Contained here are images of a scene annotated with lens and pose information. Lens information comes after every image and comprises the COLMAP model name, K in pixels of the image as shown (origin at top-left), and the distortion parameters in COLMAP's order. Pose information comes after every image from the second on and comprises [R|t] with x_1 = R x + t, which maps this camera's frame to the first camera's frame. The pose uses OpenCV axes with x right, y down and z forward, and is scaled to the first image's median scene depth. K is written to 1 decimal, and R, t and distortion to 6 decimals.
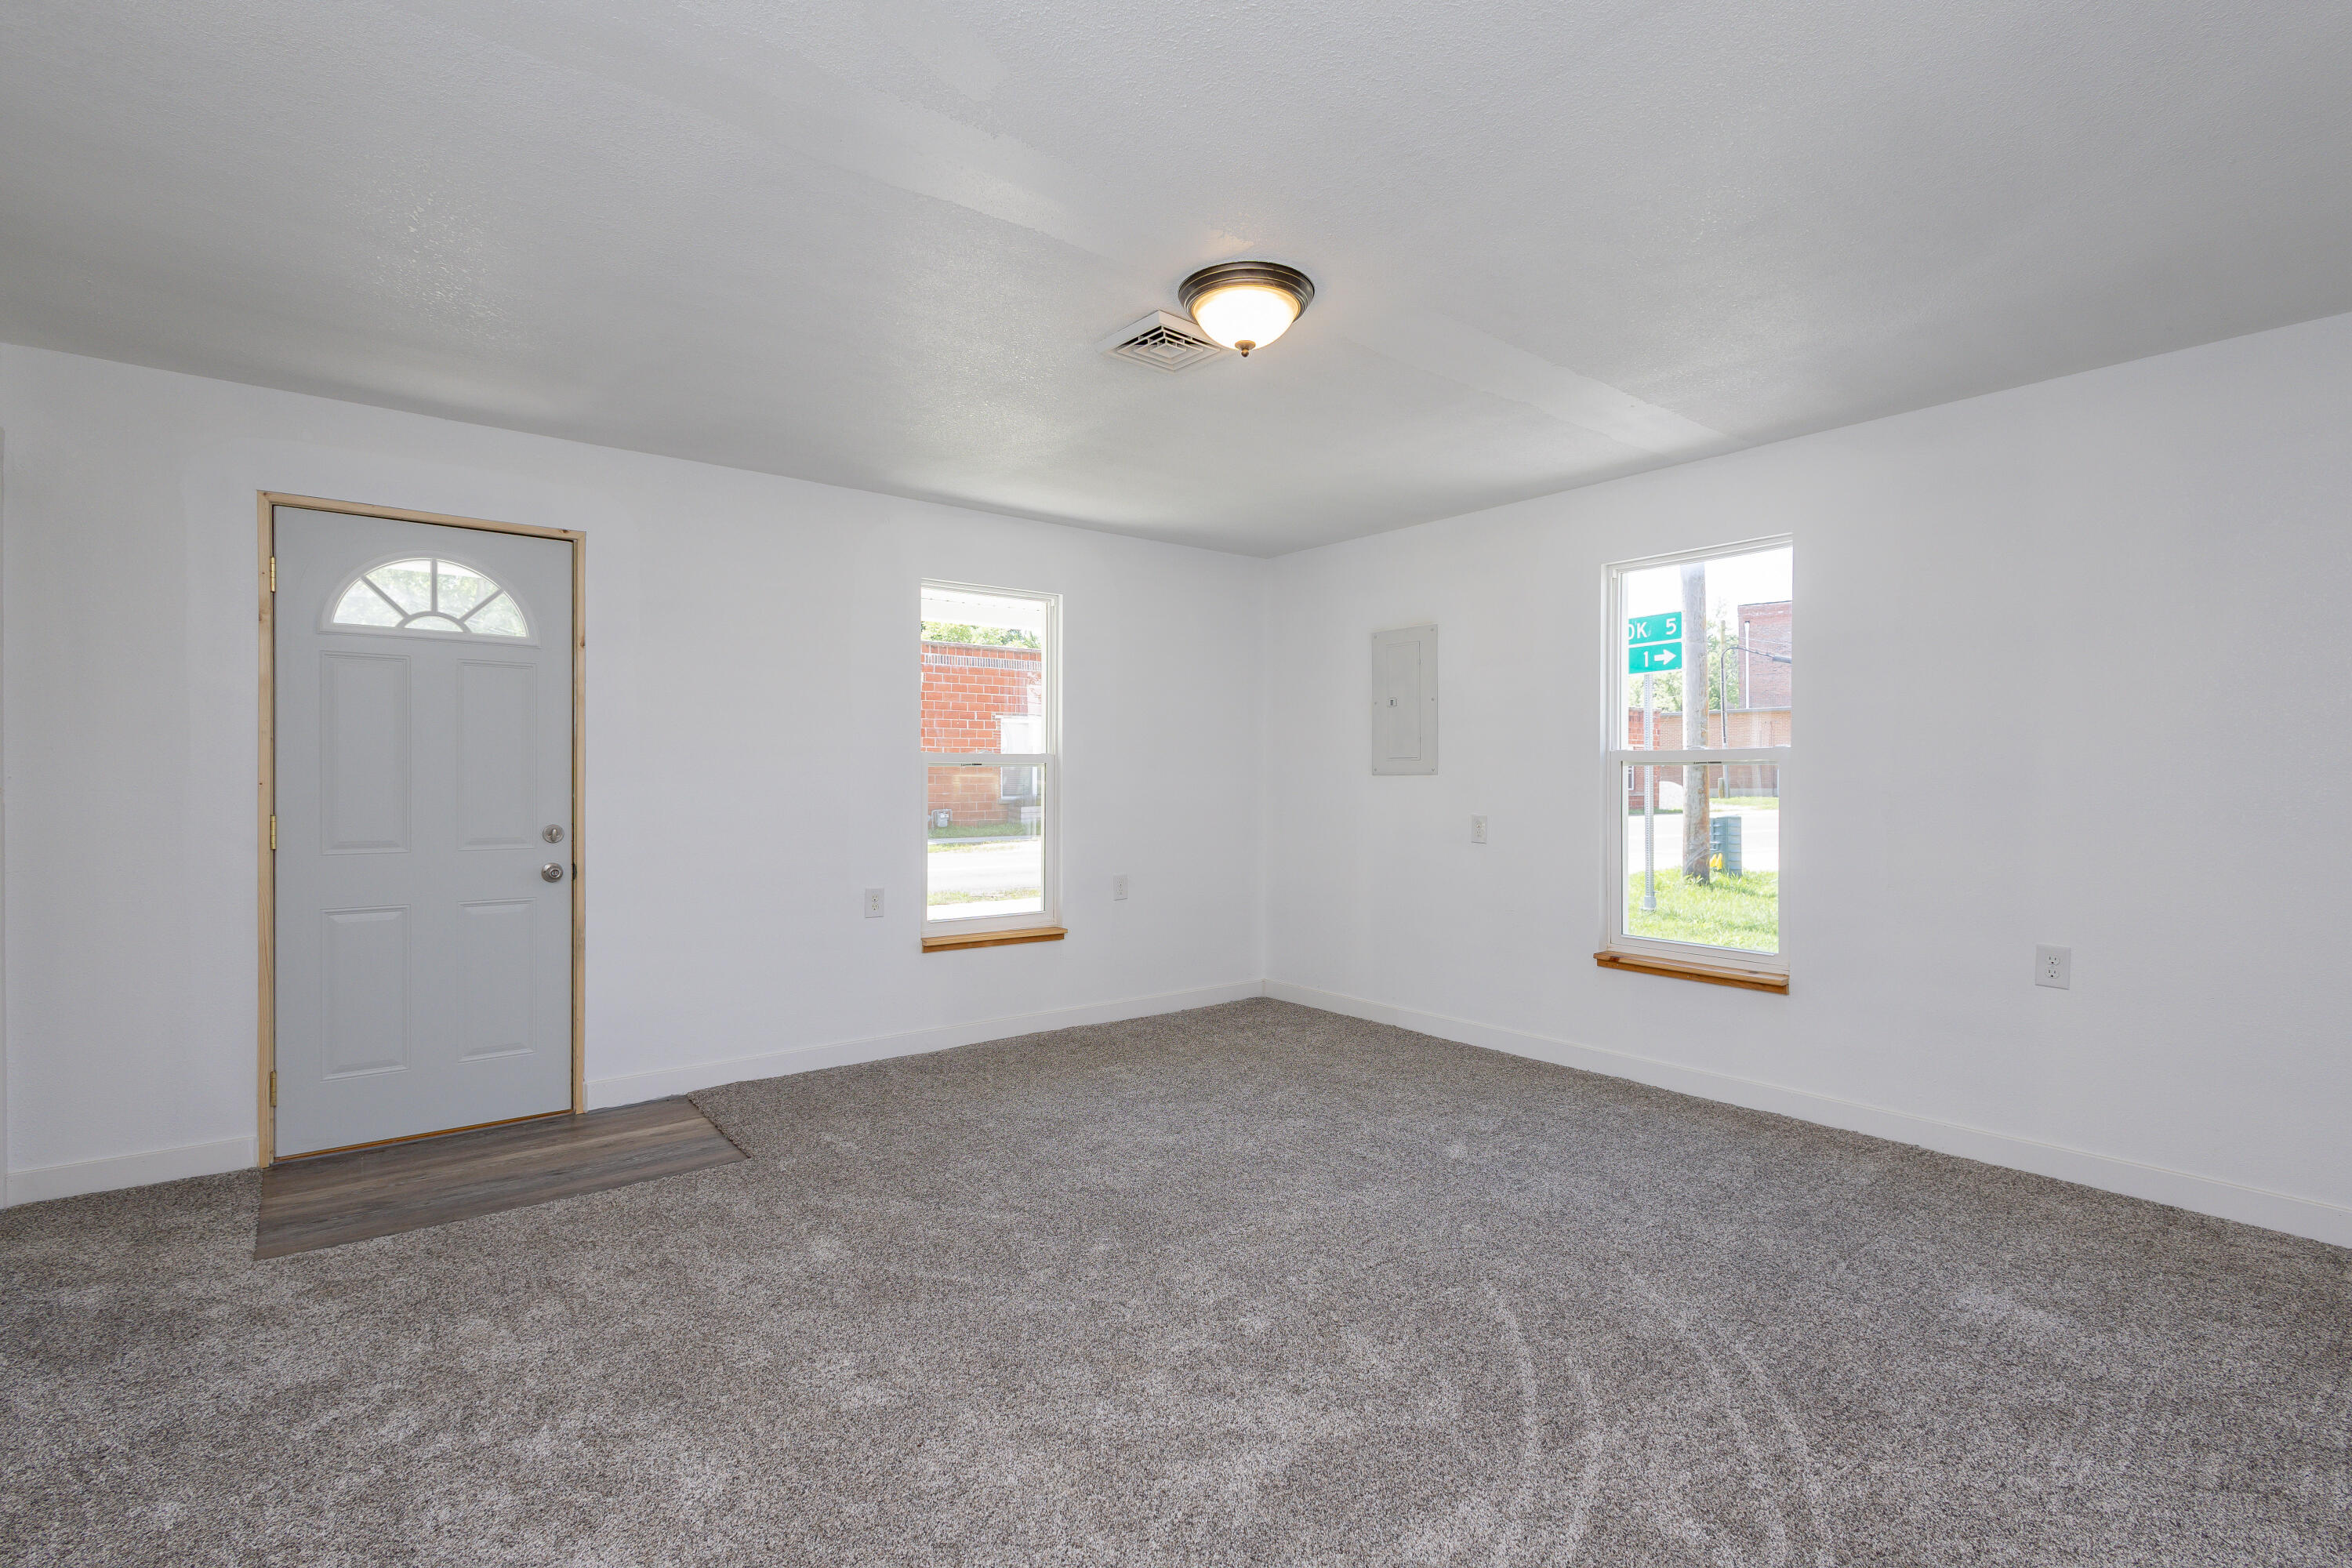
lens RADIAL K [[1080.8, 0, 1171.1], [0, 1080.8, 789.8], [0, 0, 1]] dist [0.000462, 0.000150]
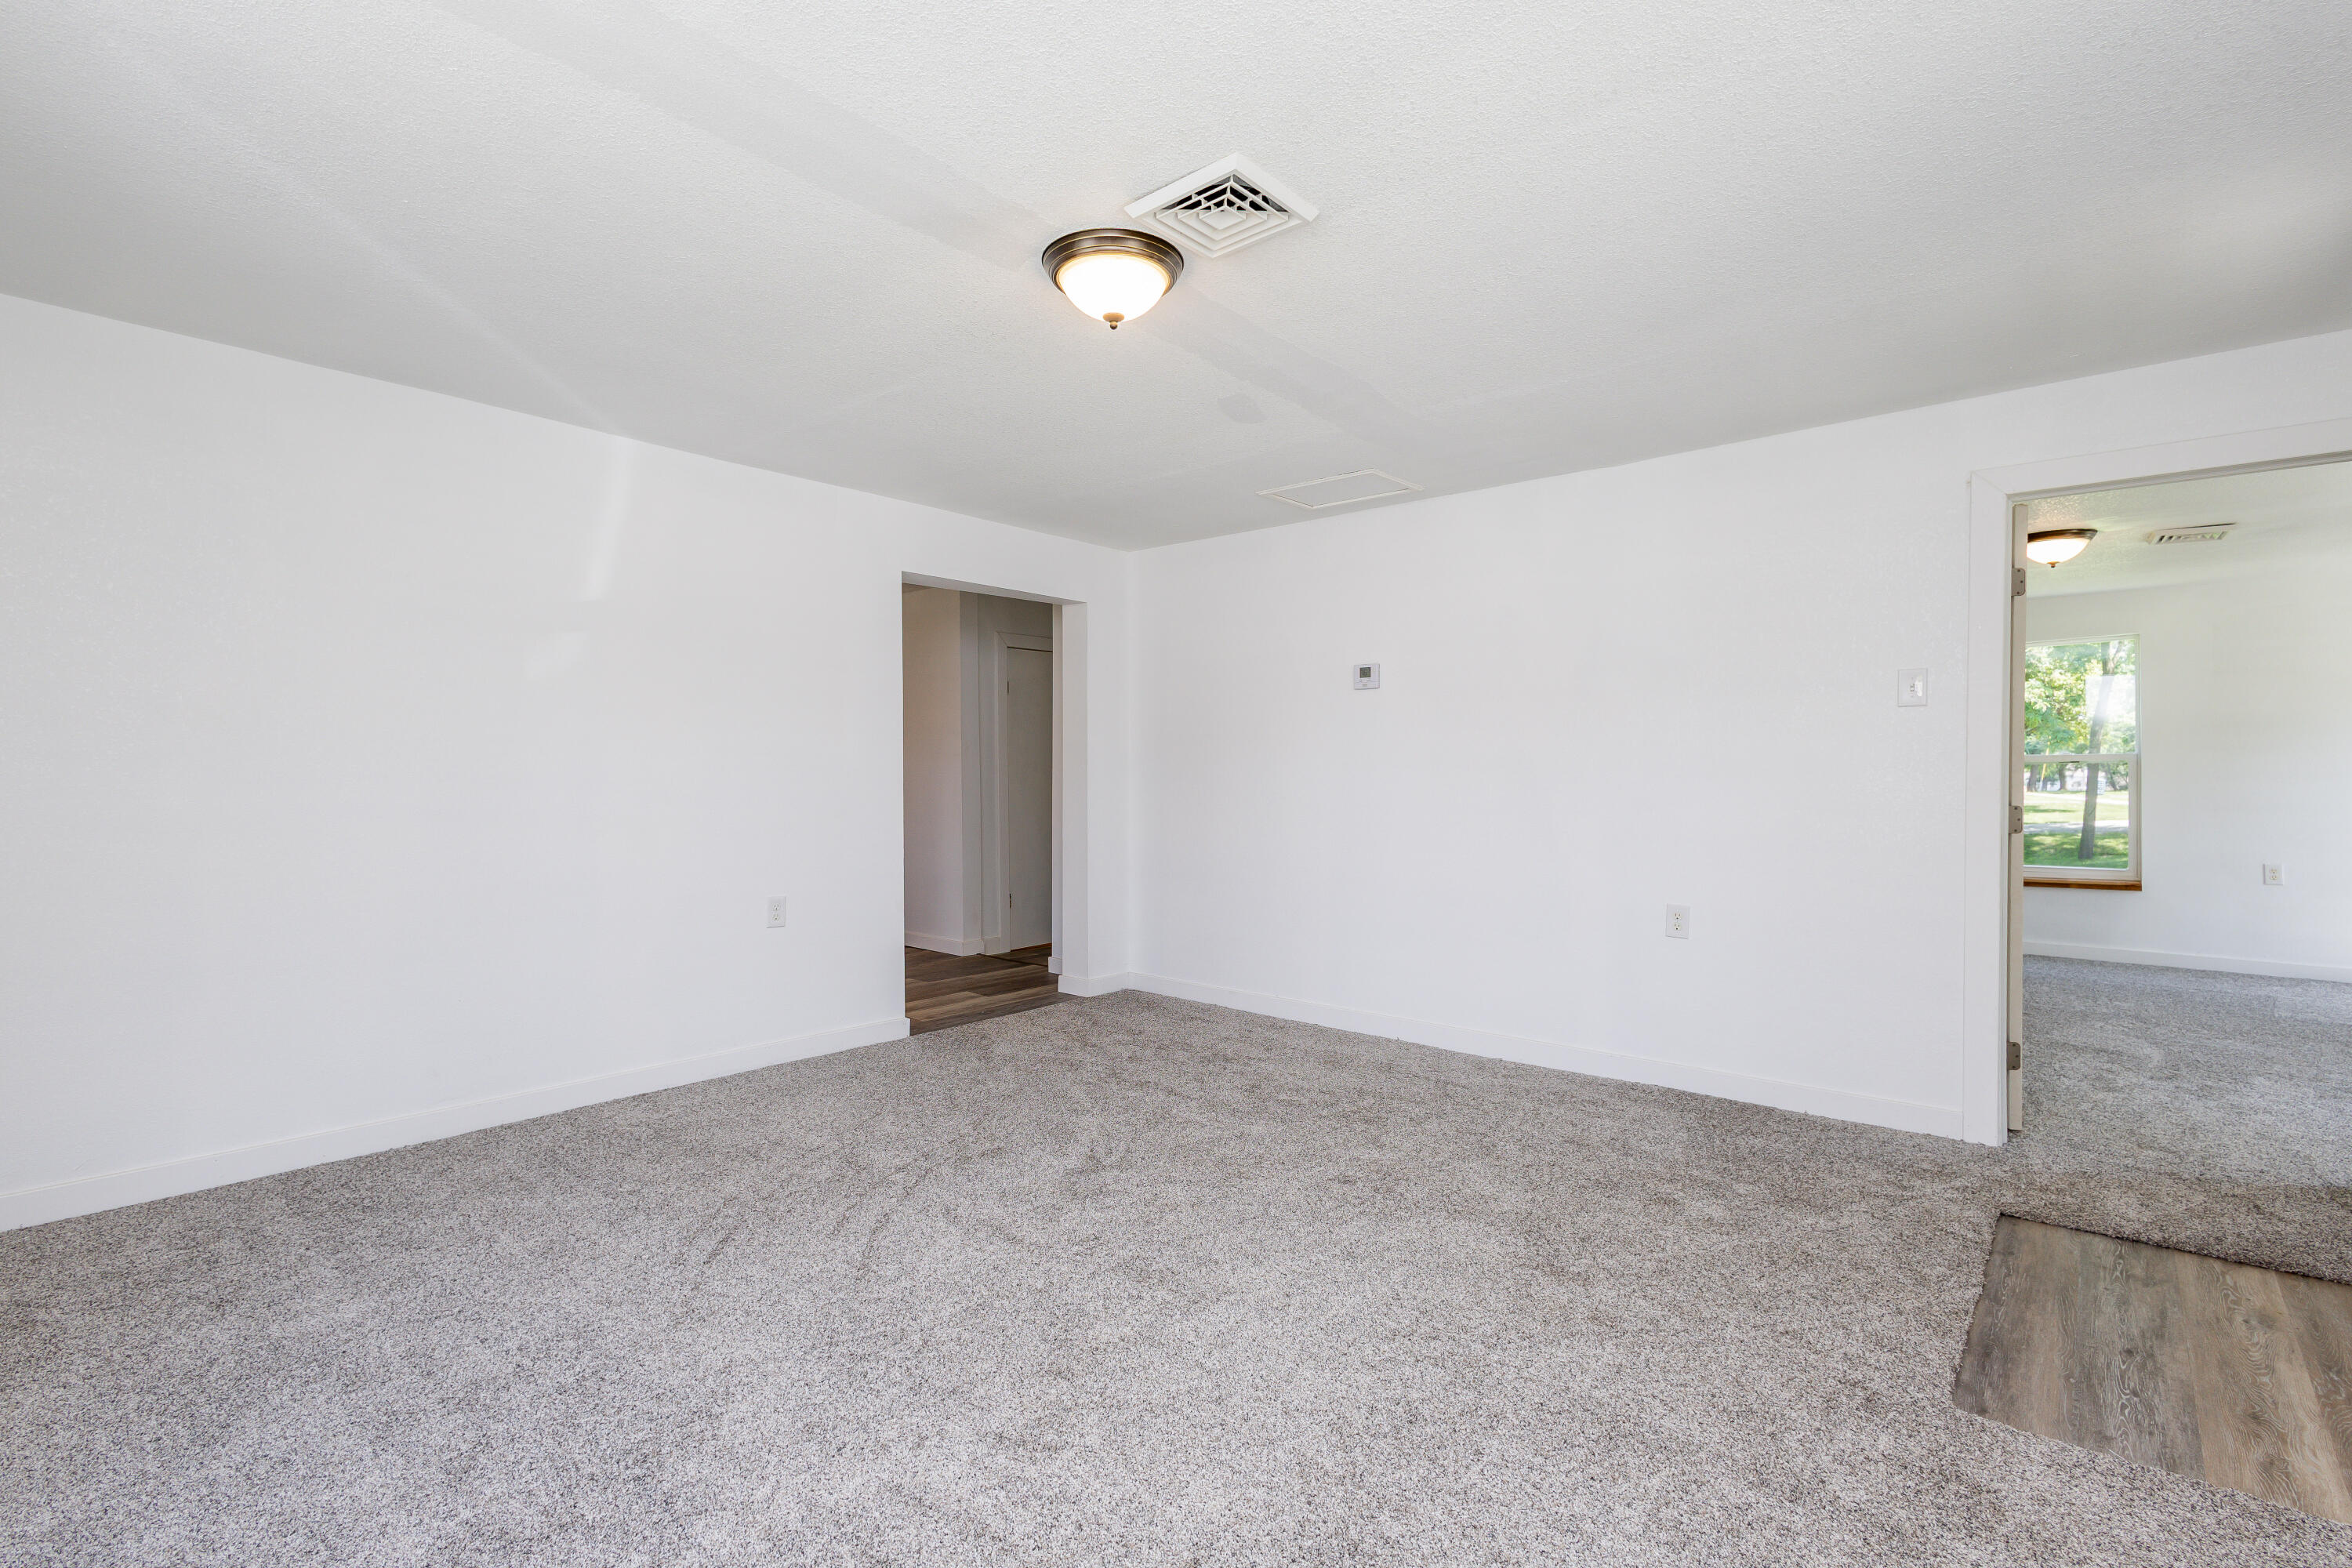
lens RADIAL K [[1080.8, 0, 1171.1], [0, 1080.8, 789.8], [0, 0, 1]] dist [0.000462, 0.000150]
pose [[-0.983198, 0.002328, -0.182525, 0.136946], [-0.003346, 0.999521, 0.030772, -0.017921], [0.182510, 0.030865, -0.982719, 1.384039]]
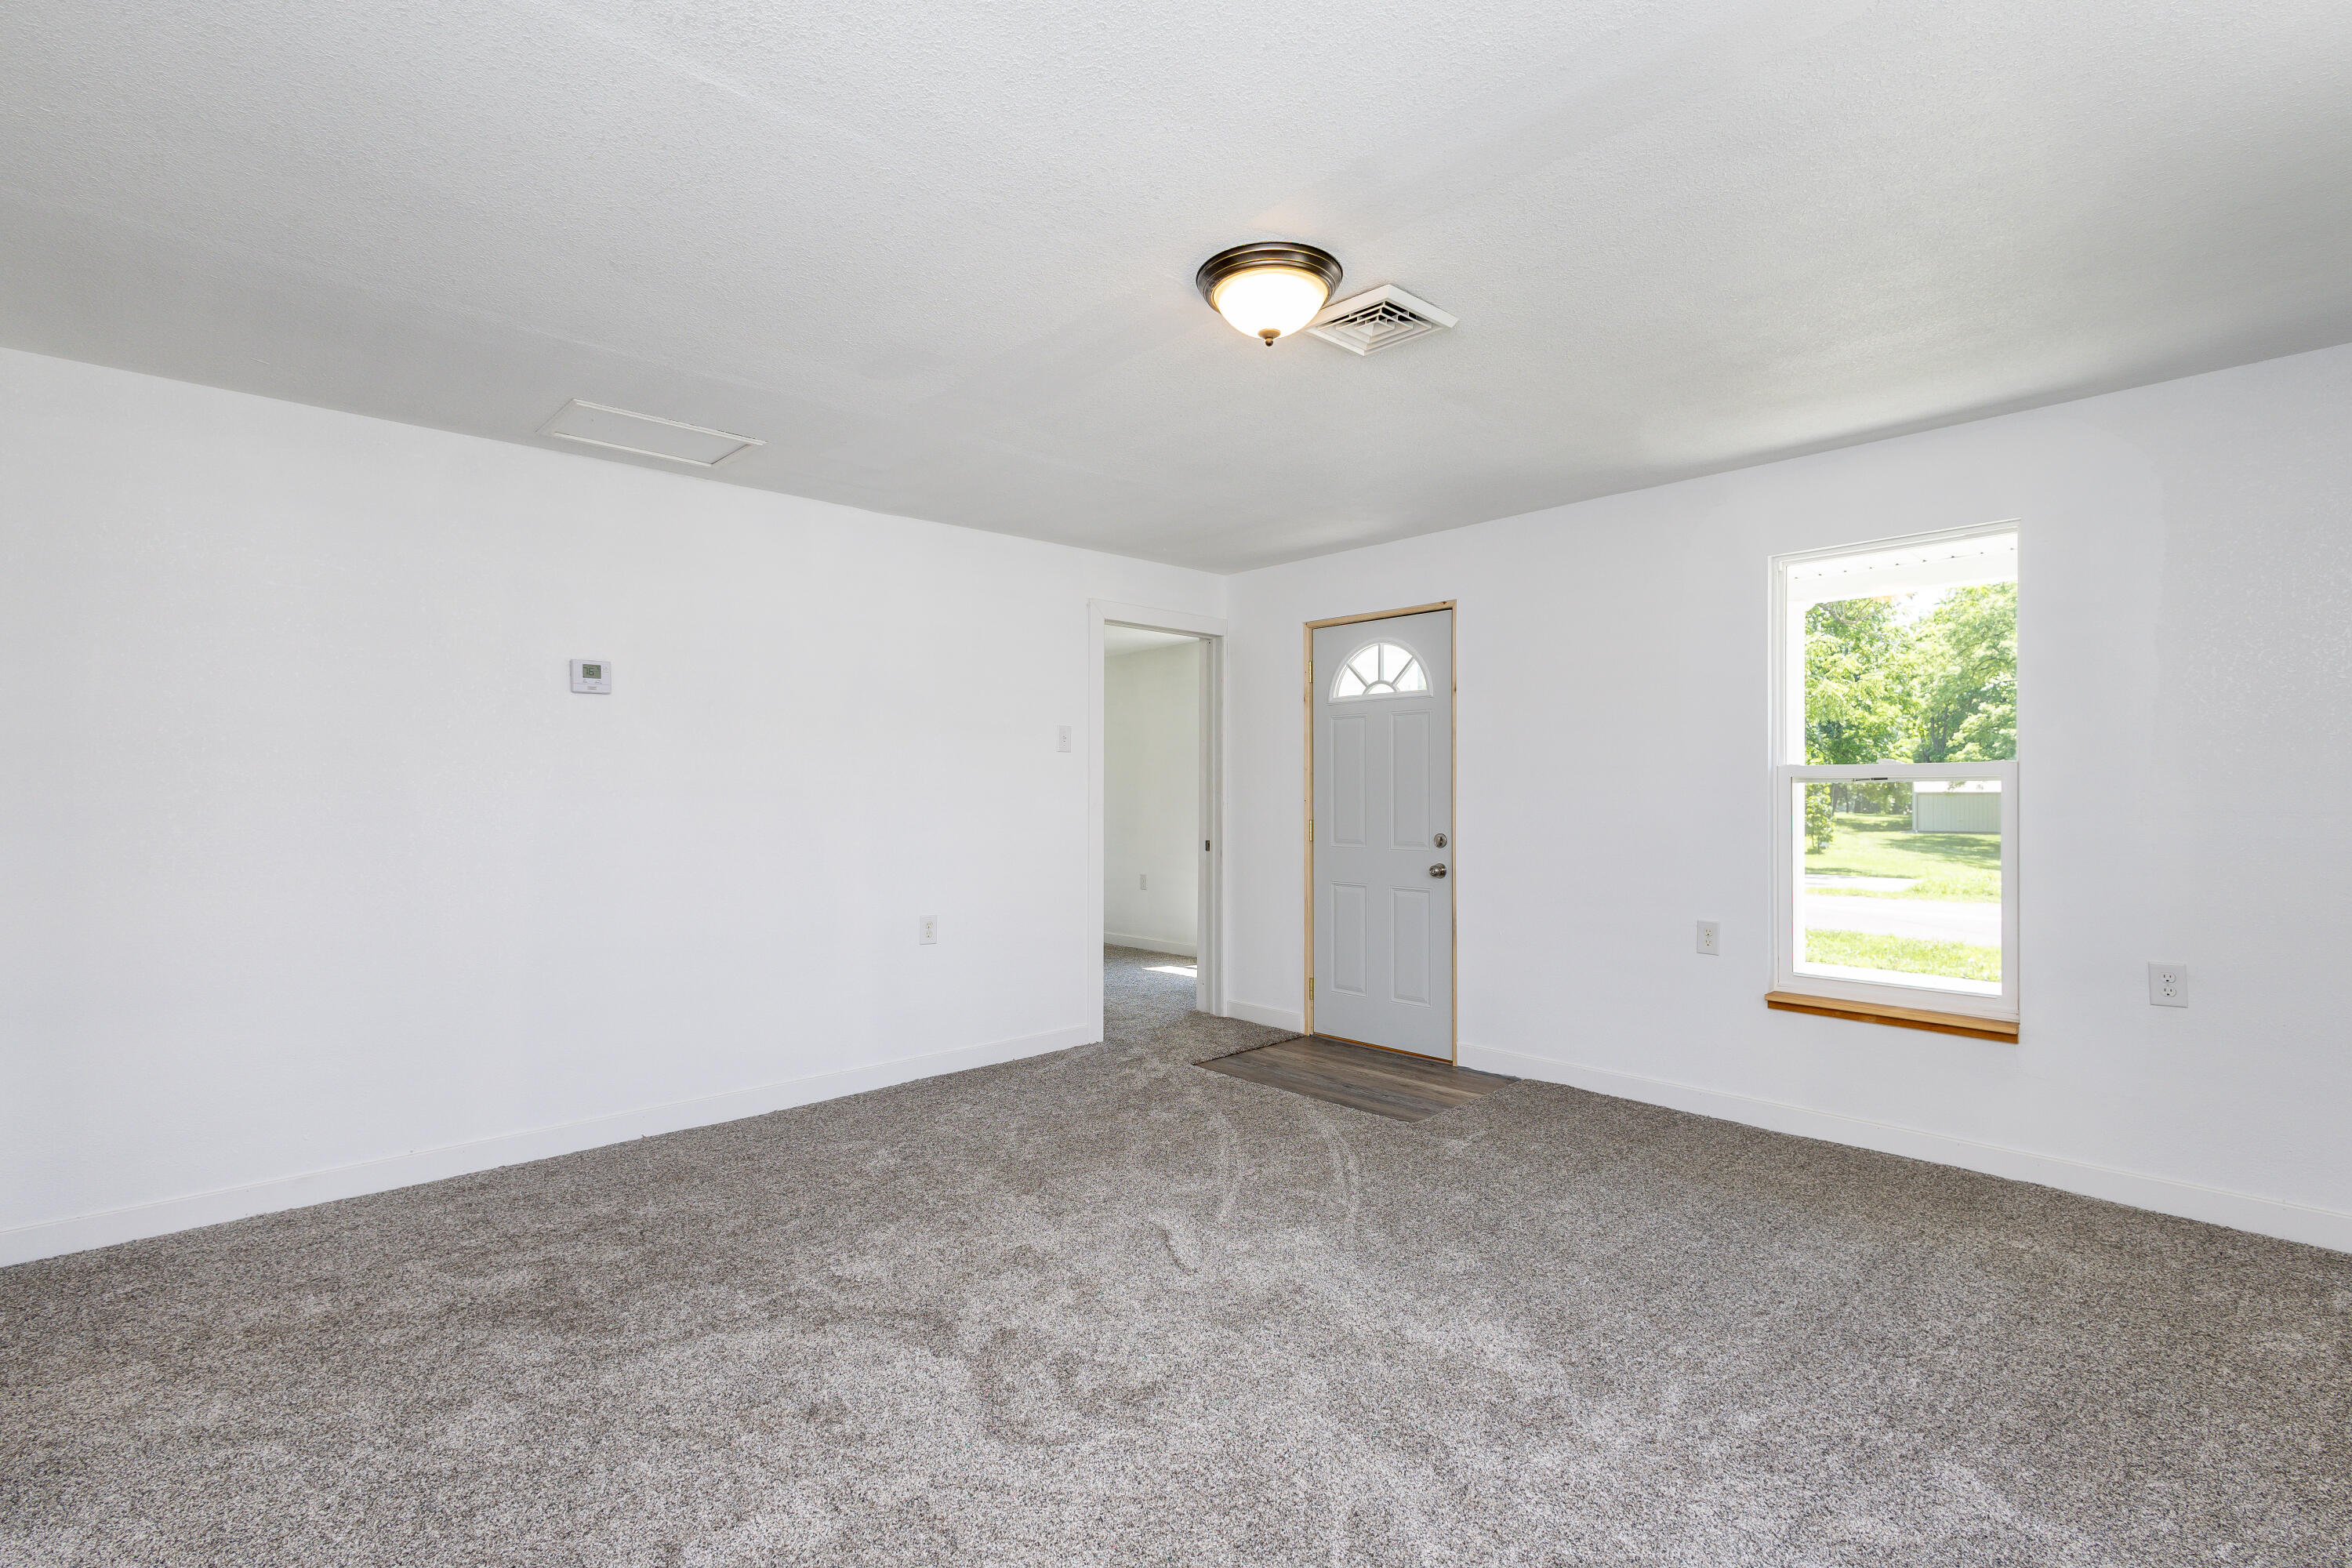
lens RADIAL K [[1080.8, 0, 1171.1], [0, 1080.8, 789.8], [0, 0, 1]] dist [0.000462, 0.000150]
pose [[0.075368, -0.005684, -0.997140, 0.698246], [-0.007491, 0.999952, -0.006267, -0.009100], [0.997128, 0.007942, 0.075322, 0.599475]]
